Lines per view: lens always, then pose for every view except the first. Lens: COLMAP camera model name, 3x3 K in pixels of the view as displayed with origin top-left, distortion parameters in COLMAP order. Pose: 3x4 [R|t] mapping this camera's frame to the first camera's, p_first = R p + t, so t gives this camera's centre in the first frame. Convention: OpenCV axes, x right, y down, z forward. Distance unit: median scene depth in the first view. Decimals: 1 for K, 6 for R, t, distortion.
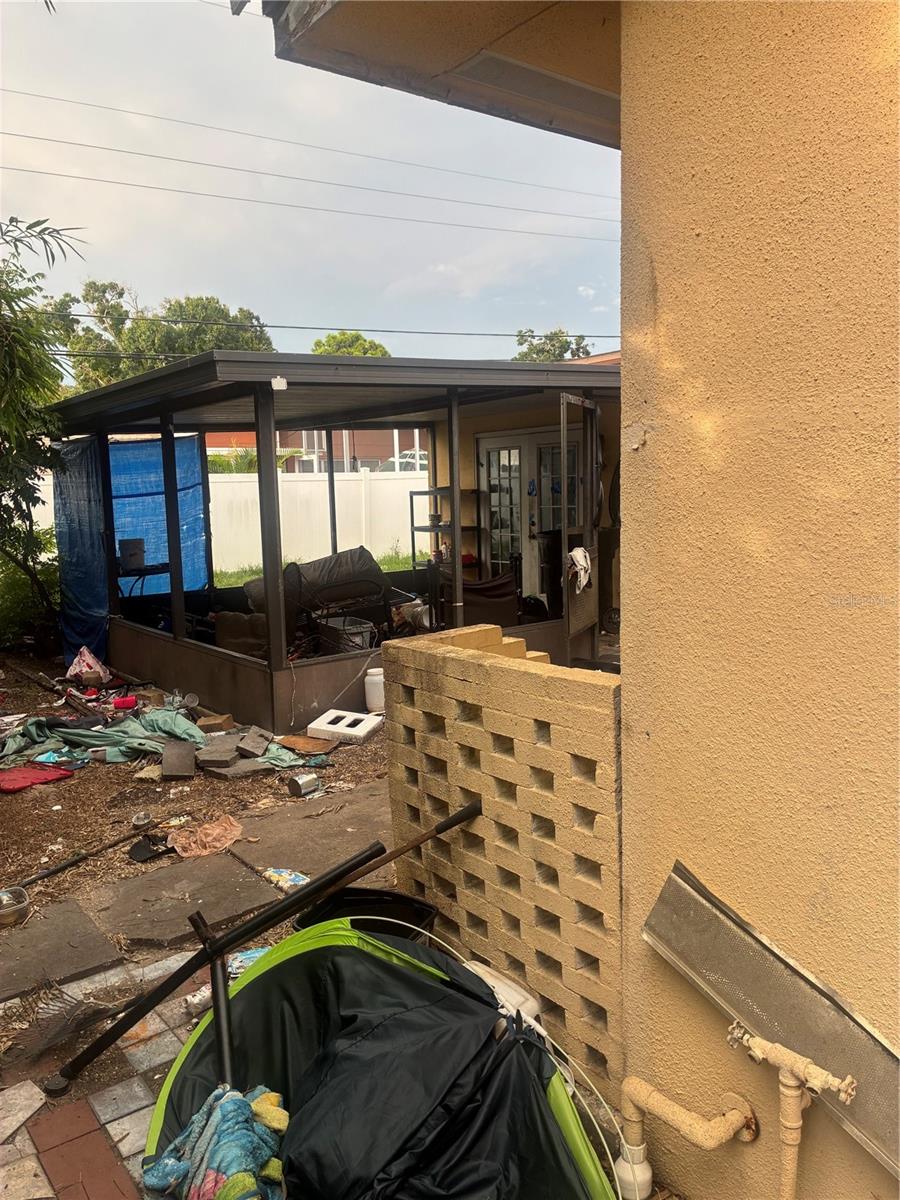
lens RADIAL K [[968.4, 0, 453.6], [0, 968.4, 595.8], [0, 0, 1]] dist [0.024806, -0.017578]
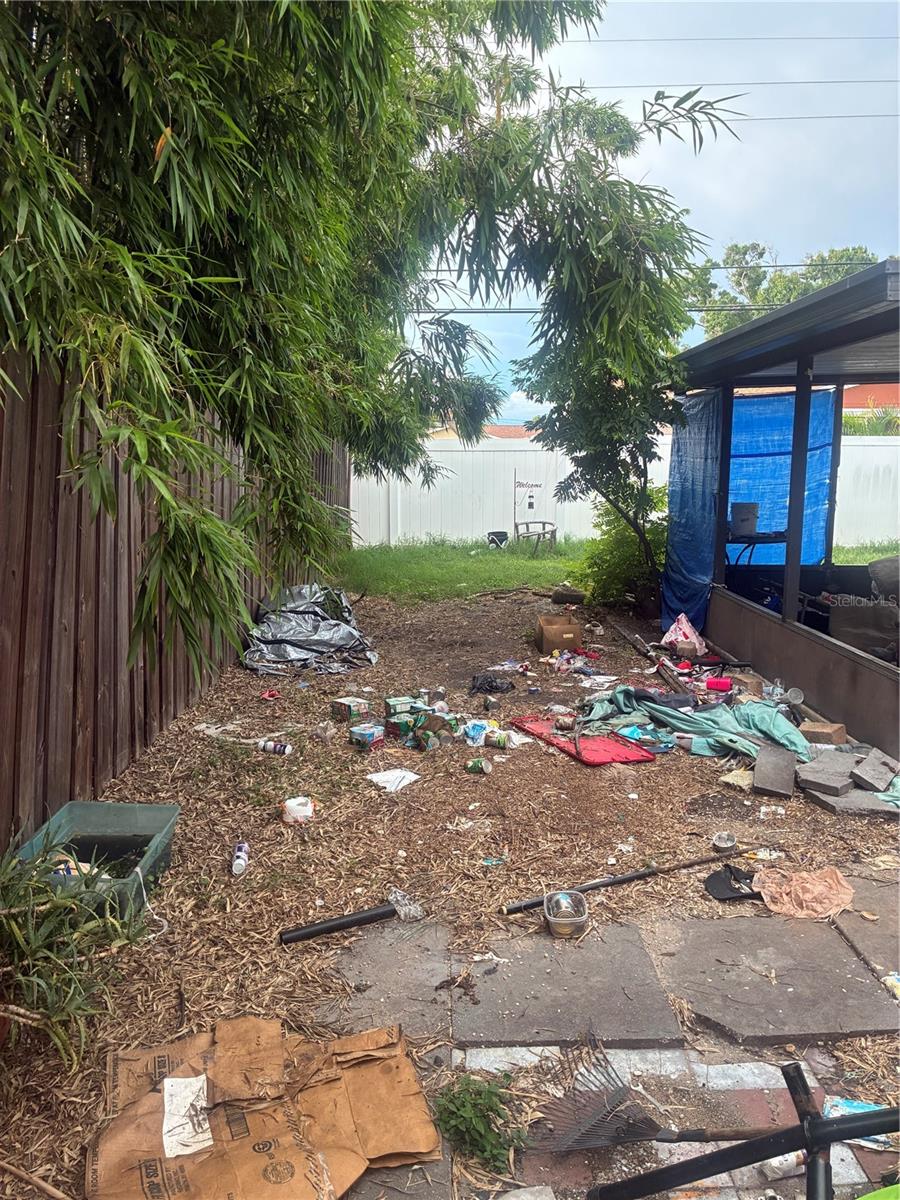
lens RADIAL K [[968.4, 0, 451.9], [0, 968.4, 598.1], [0, 0, 1]] dist [0.024806, -0.017578]
pose [[0.818818, 0.118984, -0.561587, -0.056304], [-0.097712, 0.992896, 0.067898, -0.007148], [0.565676, -0.000722, 0.824627, 0.148019]]
